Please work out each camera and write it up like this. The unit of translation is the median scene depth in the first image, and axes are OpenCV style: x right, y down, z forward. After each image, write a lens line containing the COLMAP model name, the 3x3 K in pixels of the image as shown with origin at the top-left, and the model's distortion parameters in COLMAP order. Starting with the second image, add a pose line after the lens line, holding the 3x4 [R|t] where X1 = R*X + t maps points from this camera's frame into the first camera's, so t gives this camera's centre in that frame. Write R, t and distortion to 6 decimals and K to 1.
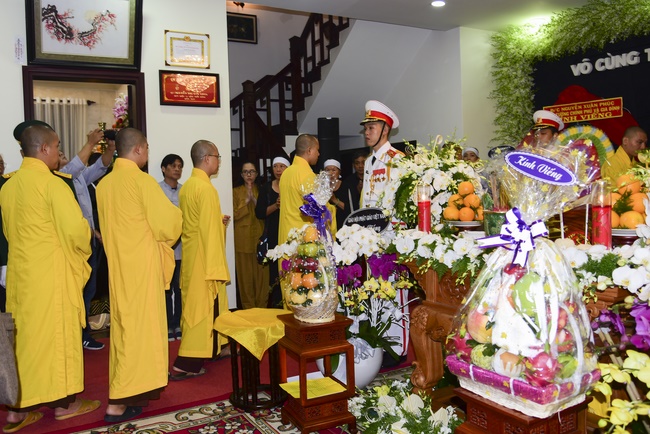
lens RADIAL K [[548.8, 0, 309.3], [0, 548.8, 208.5], [0, 0, 1]] dist [-0.036097, 0.000699]
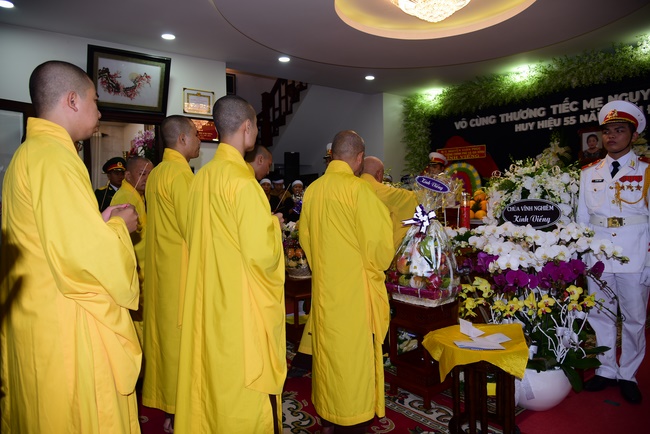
lens RADIAL K [[440.1, 0, 325.0], [0, 440.1, 217.8], [0, 0, 1]] dist [-0.051622, 0.015874]
pose [[0.988251, 0.007690, 0.152643, -0.123452], [-0.005815, 0.999902, -0.012722, 0.041775], [-0.152726, 0.011685, 0.988199, -0.307597]]
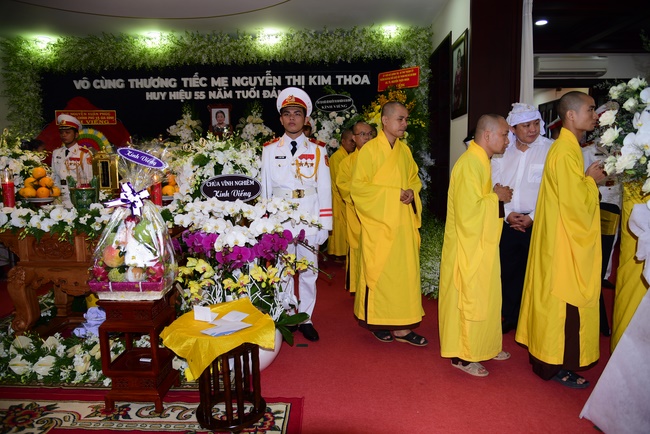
lens RADIAL K [[440.1, 0, 324.0], [0, 440.1, 220.1], [0, 0, 1]] dist [-0.051622, 0.015874]
pose [[0.507807, -0.082167, 0.857543, -0.277922], [0.029846, 0.996521, 0.077810, 0.017288], [-0.860954, -0.013919, 0.508493, -0.105964]]
